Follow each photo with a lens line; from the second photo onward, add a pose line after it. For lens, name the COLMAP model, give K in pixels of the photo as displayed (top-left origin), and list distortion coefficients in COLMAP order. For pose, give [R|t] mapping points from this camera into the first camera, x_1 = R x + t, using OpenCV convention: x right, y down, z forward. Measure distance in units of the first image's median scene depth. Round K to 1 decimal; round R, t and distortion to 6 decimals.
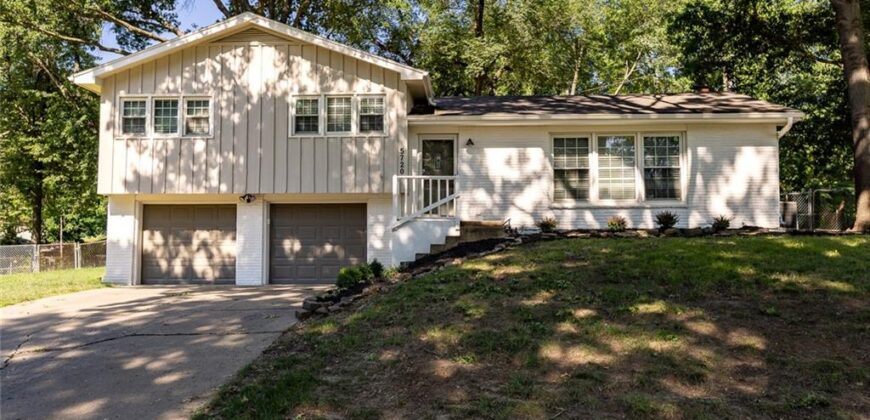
lens RADIAL K [[689.7, 0, 435.0], [0, 689.7, 210.0], [0, 0, 1]] dist [0.090212, -0.000102]
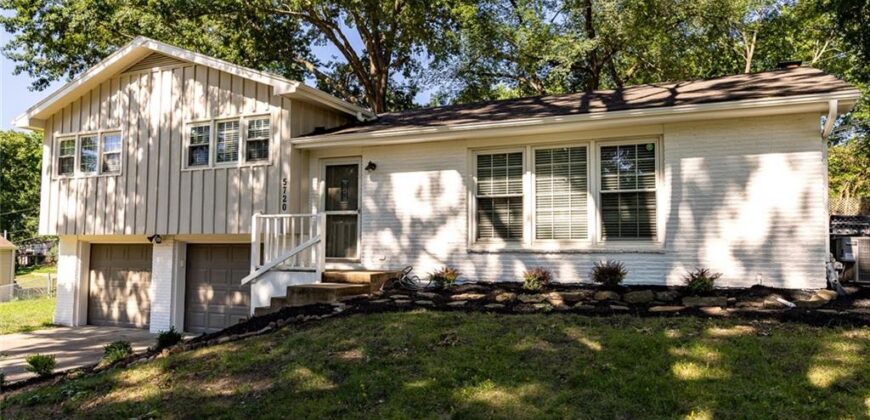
lens RADIAL K [[633.1, 0, 435.0], [0, 633.1, 210.0], [0, 0, 1]] dist [0.002500, 0.001326]
pose [[0.918372, -0.021806, -0.395117, 0.396951], [0.017890, 0.999748, -0.013592, -0.039212], [0.395314, 0.005414, 0.918530, 0.383588]]
